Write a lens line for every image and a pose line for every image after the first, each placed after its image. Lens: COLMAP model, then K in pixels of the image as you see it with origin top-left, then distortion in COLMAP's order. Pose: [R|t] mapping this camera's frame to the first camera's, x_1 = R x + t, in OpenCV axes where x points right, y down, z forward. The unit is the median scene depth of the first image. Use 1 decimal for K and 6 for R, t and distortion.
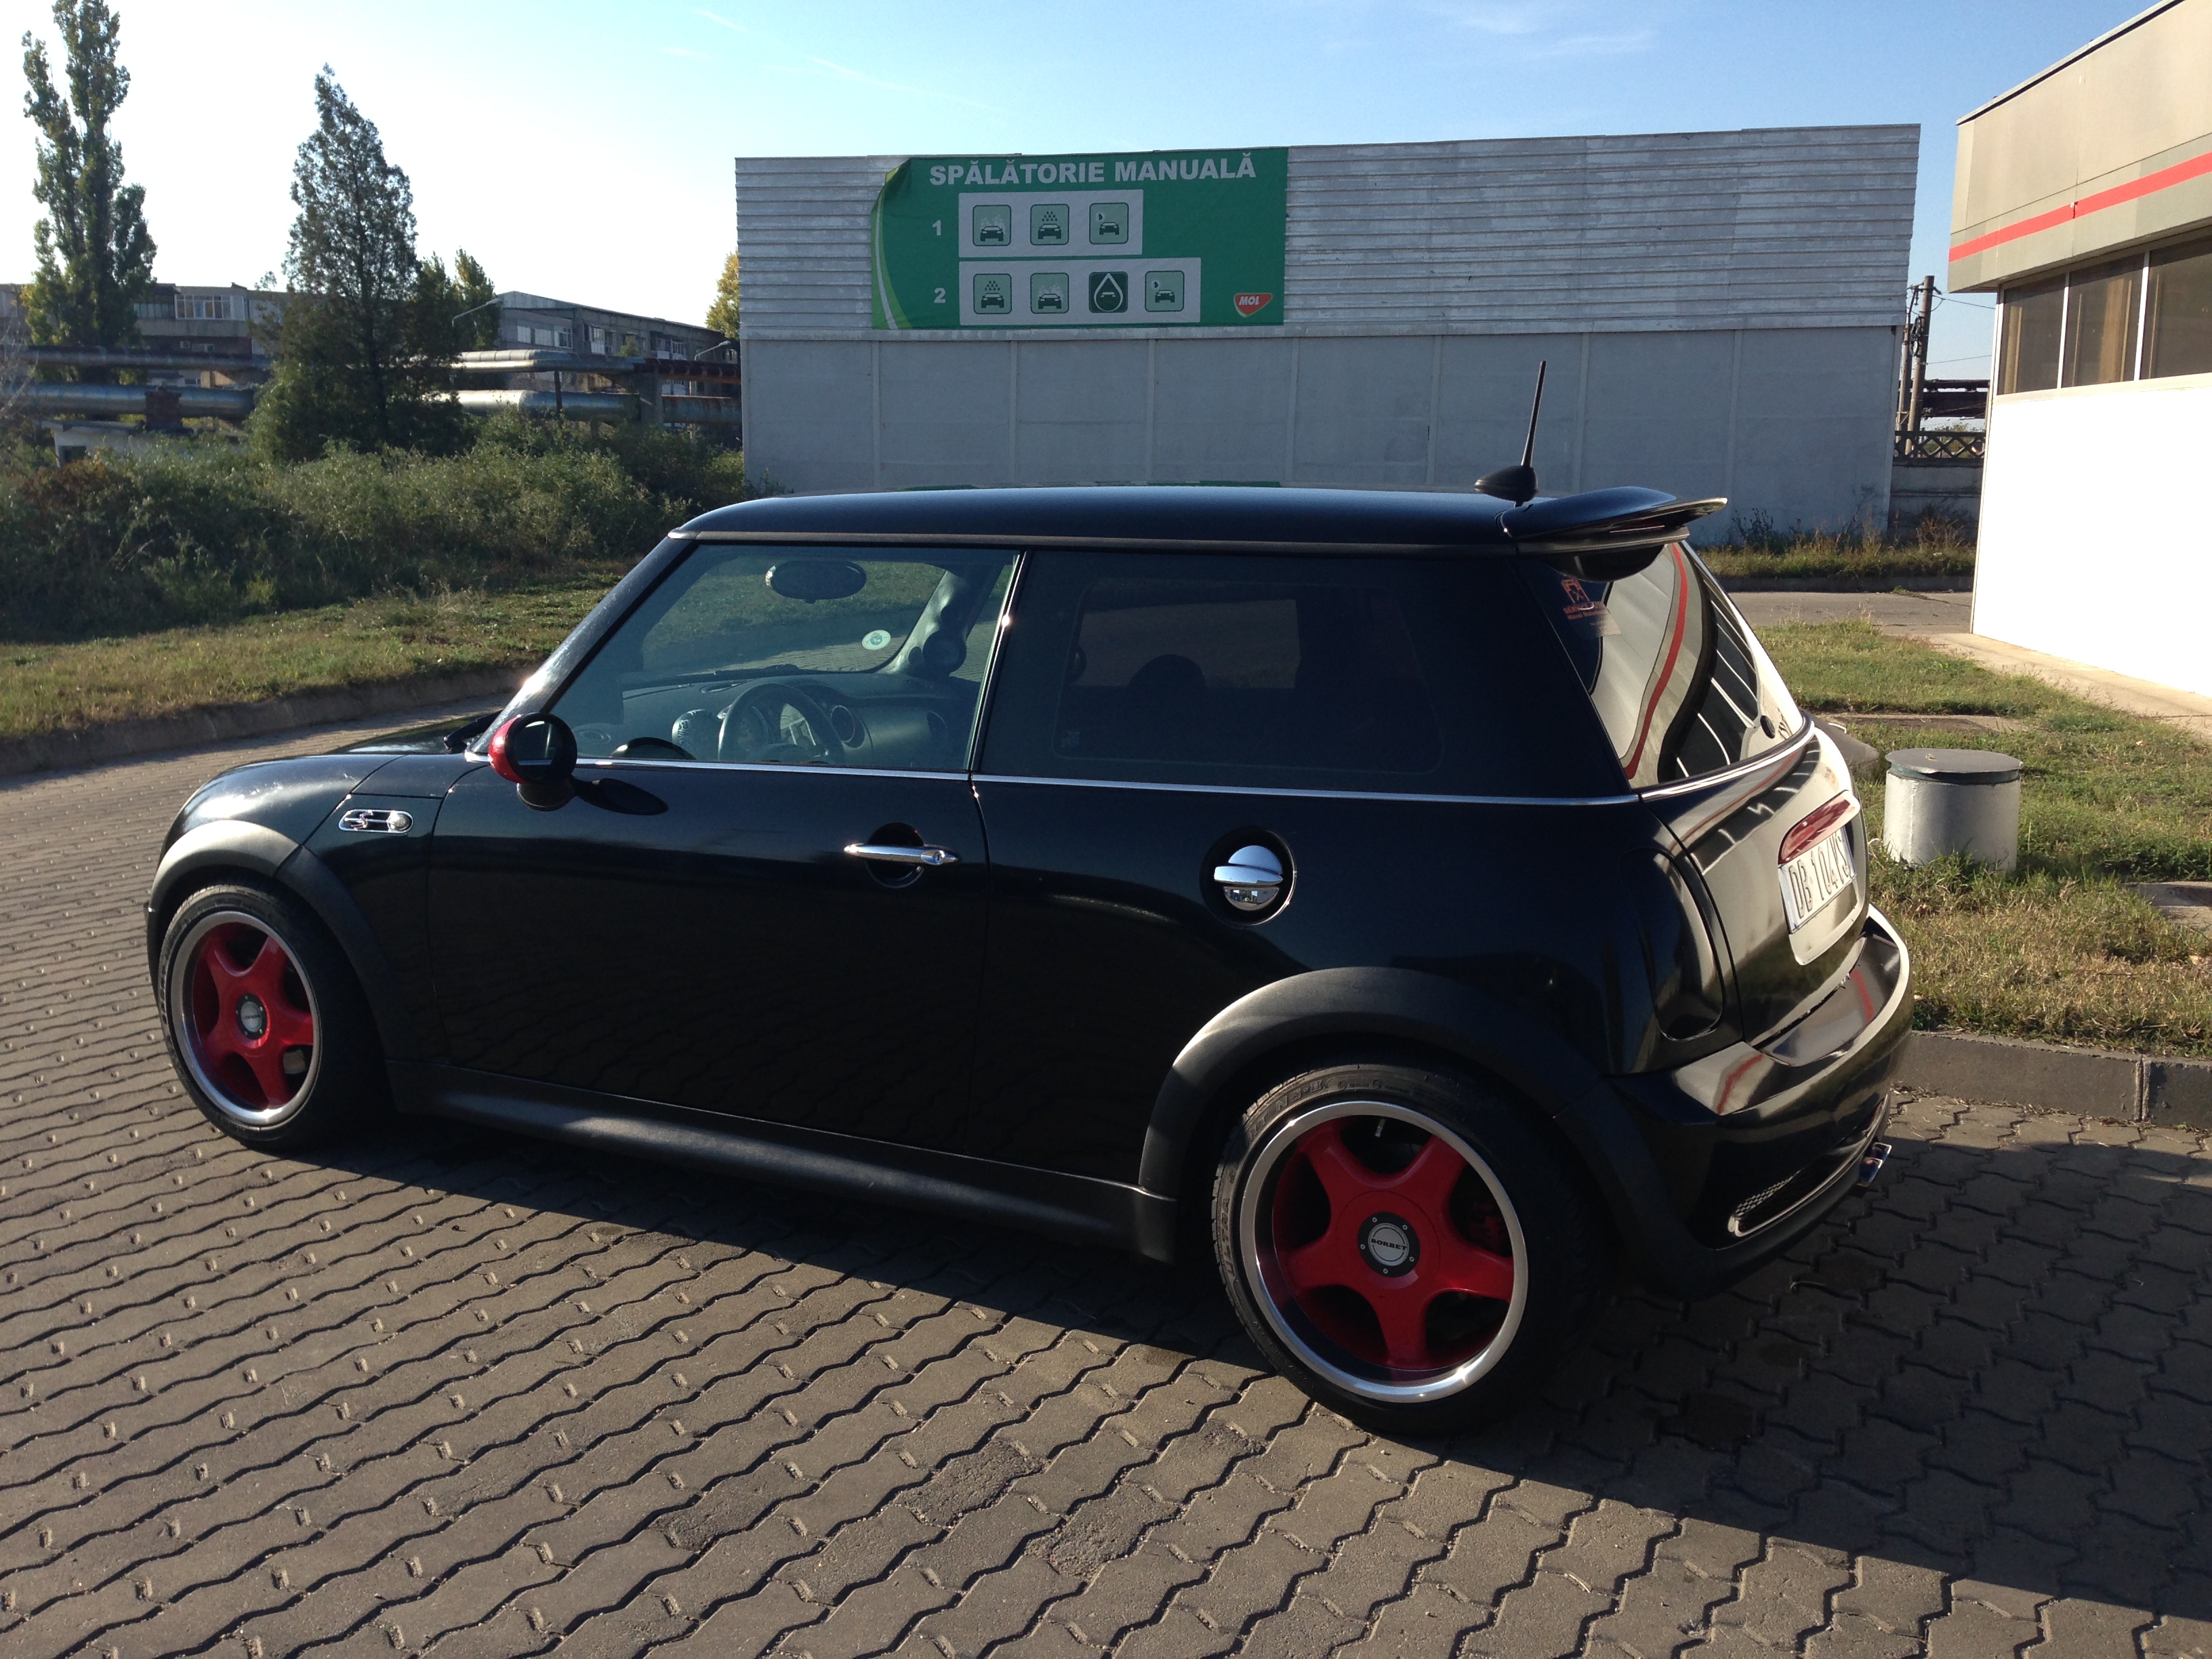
lens RADIAL K [[2147.7, 0, 1106.0], [0, 2147.7, 829.5], [0, 0, 1]] dist [0.159018, -0.184876]
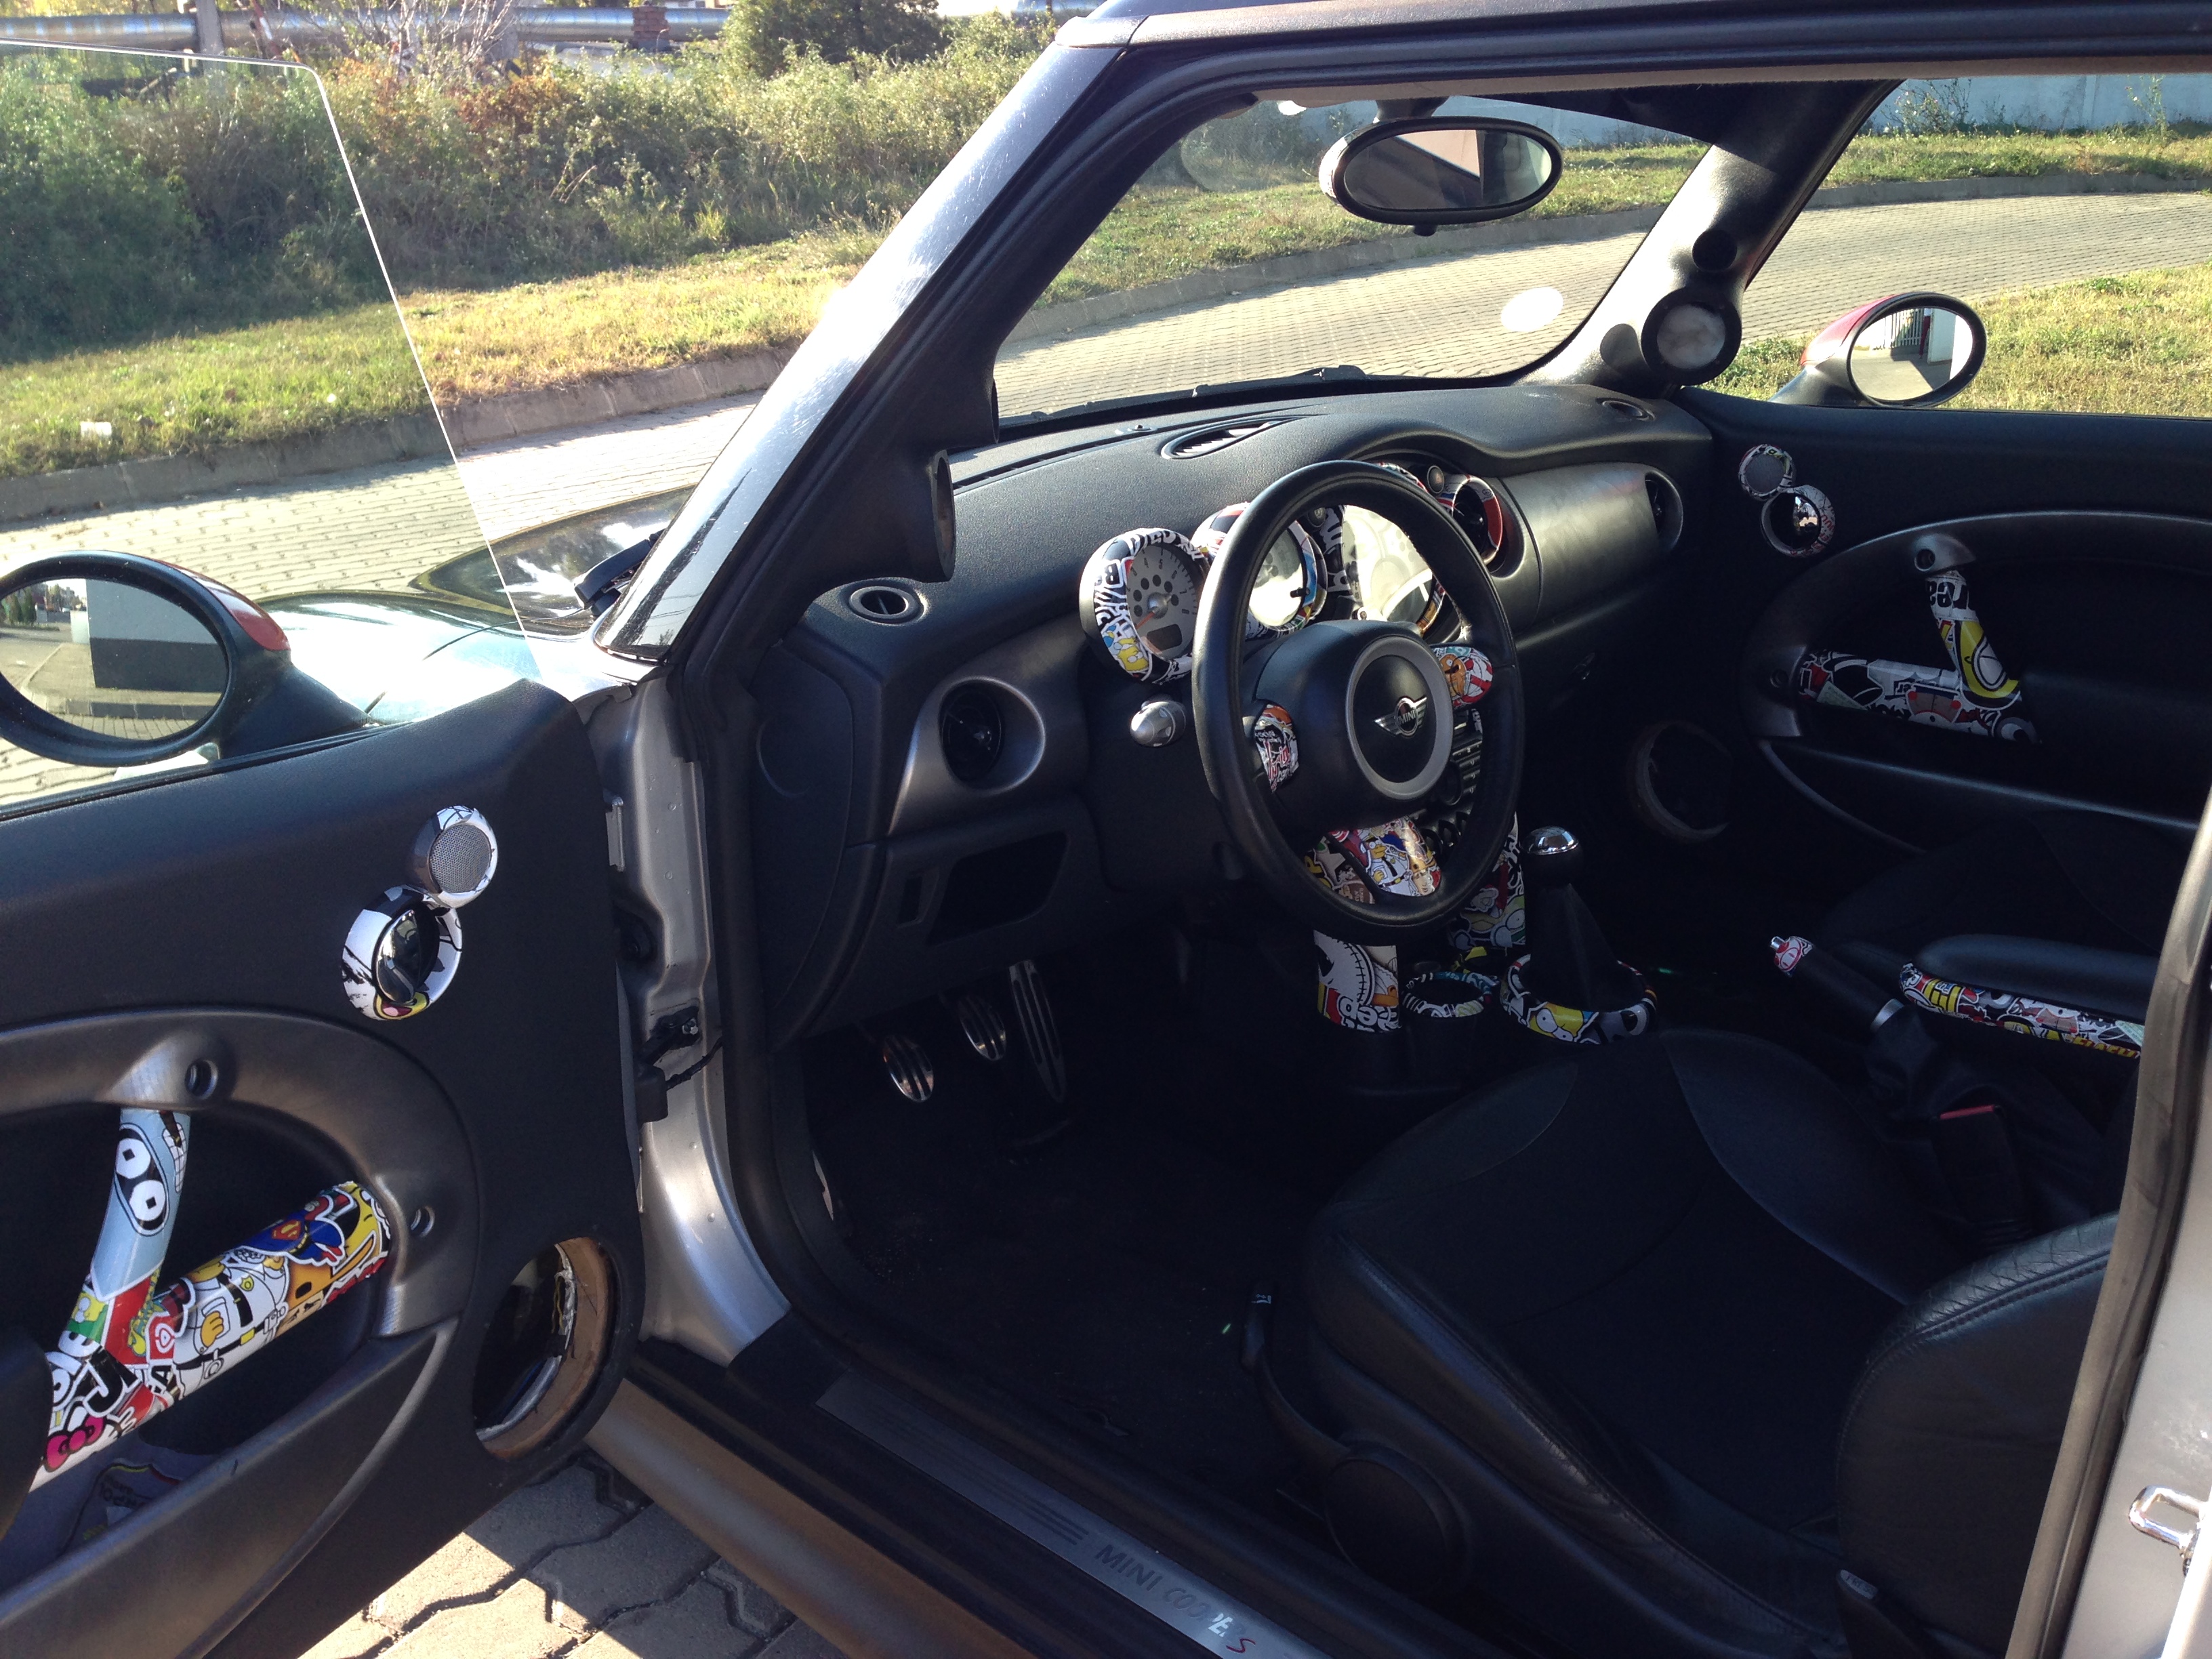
lens RADIAL K [[2147.7, 0, 1106.0], [0, 2147.7, 829.5], [0, 0, 1]] dist [0.159018, -0.184876]
pose [[0.974897, 0.041873, -0.218686, -0.025864], [-0.004703, 0.985811, 0.167796, -0.016222], [0.222609, -0.162555, 0.961260, 0.146941]]
